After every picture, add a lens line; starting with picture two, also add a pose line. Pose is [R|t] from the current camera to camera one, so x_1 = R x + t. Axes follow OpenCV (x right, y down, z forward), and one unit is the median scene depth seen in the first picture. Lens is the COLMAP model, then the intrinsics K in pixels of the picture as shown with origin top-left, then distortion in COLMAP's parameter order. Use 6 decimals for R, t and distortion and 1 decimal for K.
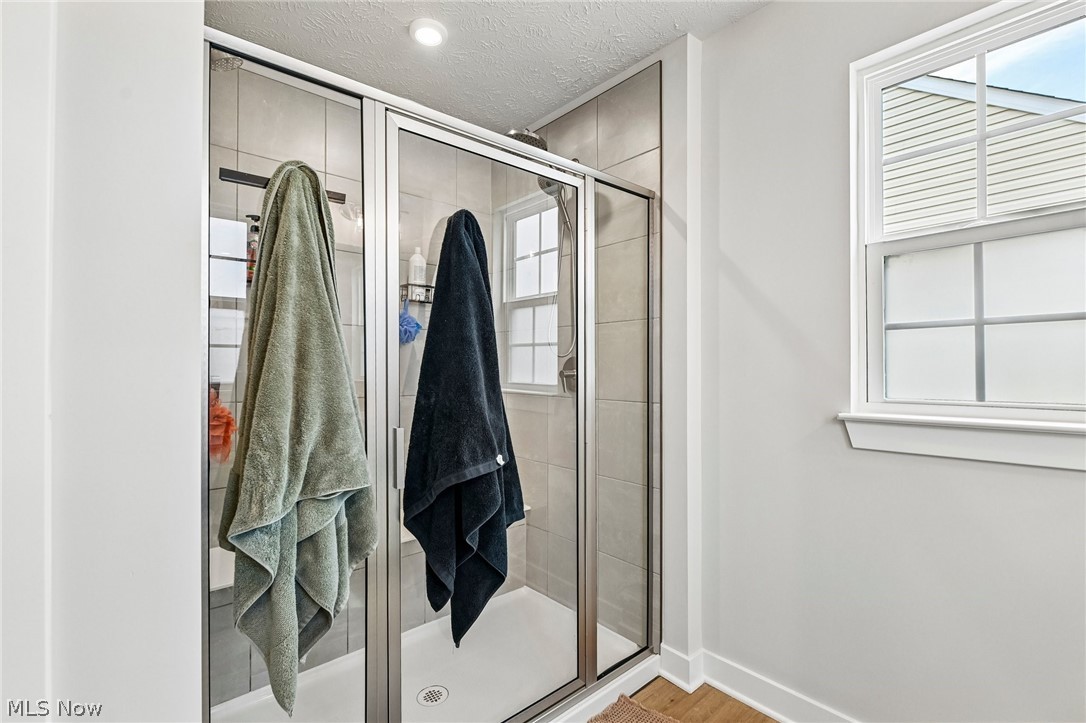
lens RADIAL K [[481.9, 0, 546.6], [0, 481.9, 368.4], [0, 0, 1]] dist [0.001266, -0.002502]
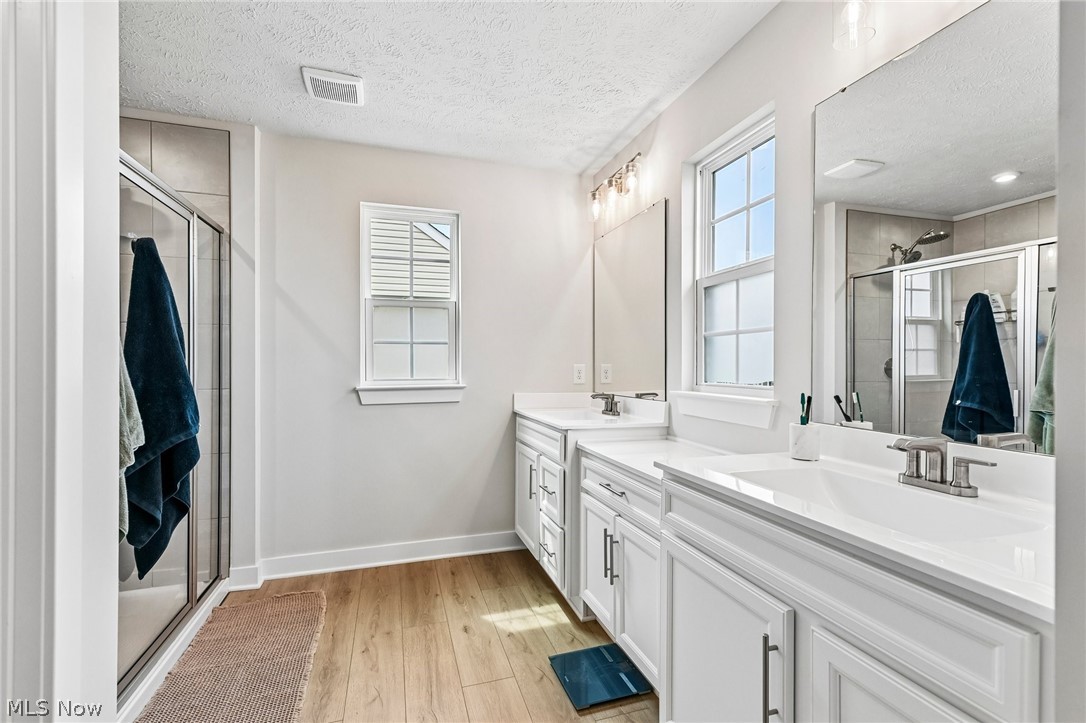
lens RADIAL K [[481.9, 0, 544.9], [0, 481.9, 365.6], [0, 0, 1]] dist [0.001266, -0.002502]
pose [[0.420252, -0.000259, 0.907407, -0.630081], [-0.001182, 0.999999, 0.000833, 0.006435], [-0.907406, -0.001423, 0.420252, -0.365768]]
